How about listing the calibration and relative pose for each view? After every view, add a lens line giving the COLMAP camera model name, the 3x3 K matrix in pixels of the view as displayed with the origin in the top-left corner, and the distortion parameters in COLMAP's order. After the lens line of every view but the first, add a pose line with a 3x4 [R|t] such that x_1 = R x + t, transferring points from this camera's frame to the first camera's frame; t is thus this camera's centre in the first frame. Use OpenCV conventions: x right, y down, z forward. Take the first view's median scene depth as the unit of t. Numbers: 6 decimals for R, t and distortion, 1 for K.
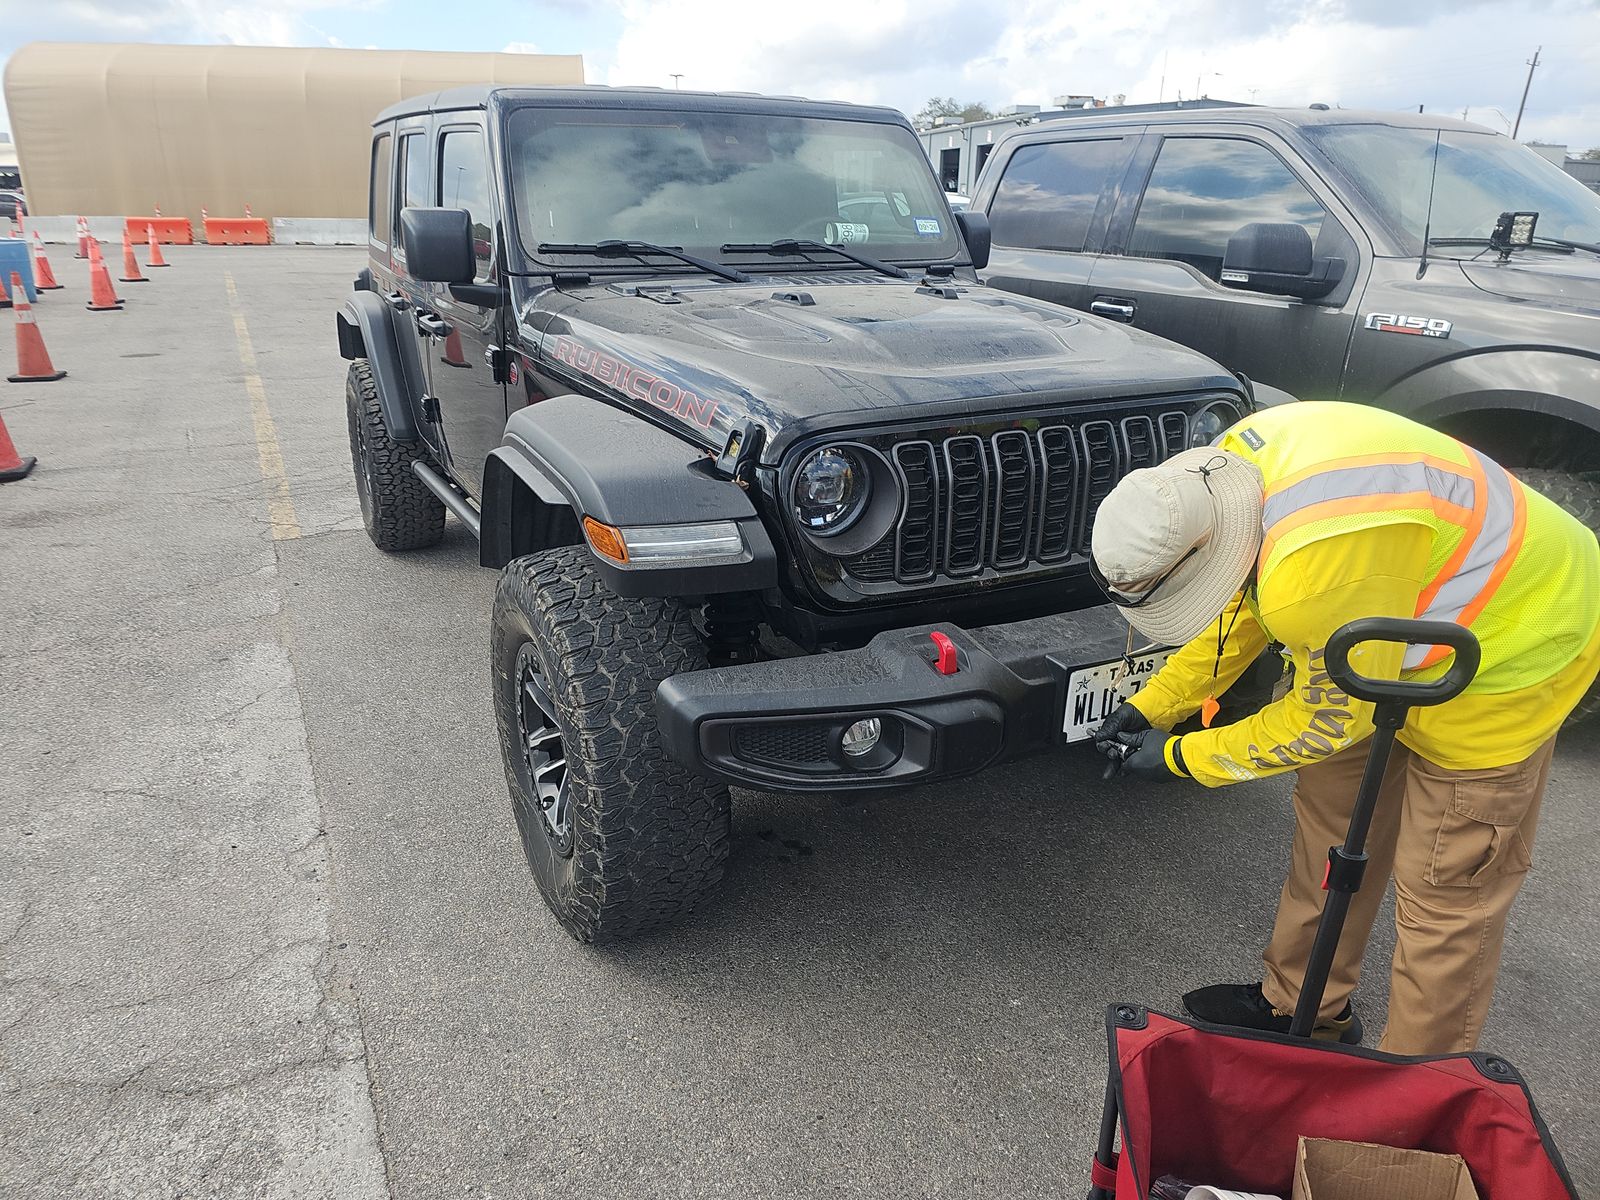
lens RADIAL K [[1091.2, 0, 830.0], [0, 1091.2, 527.2], [0, 0, 1]] dist [0.093605, -0.146910]
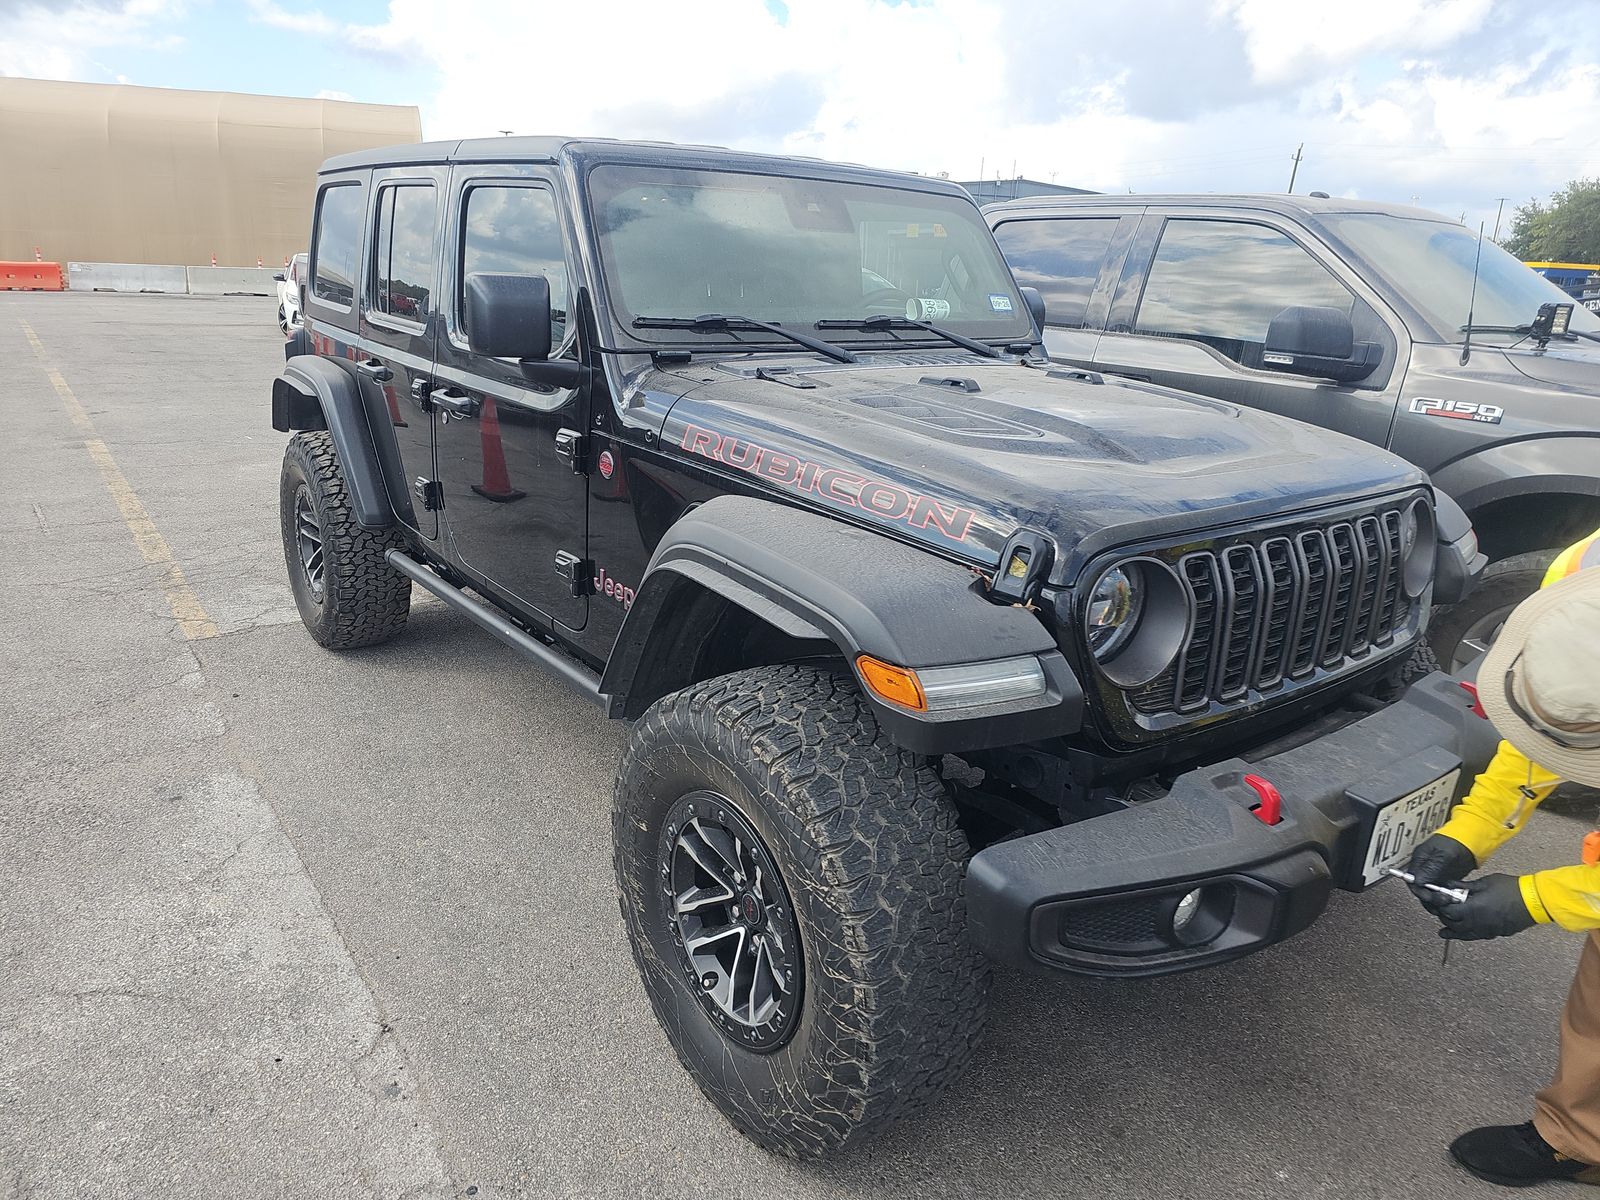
lens RADIAL K [[1057.1, 0, 802.2], [0, 1057.1, 518.2], [0, 0, 1]] dist [0.070264, -0.088309]
pose [[0.984534, -0.012120, 0.174773, -0.283847], [0.020897, 0.998606, -0.048469, -0.052605], [-0.173942, 0.051372, 0.983415, 0.149641]]
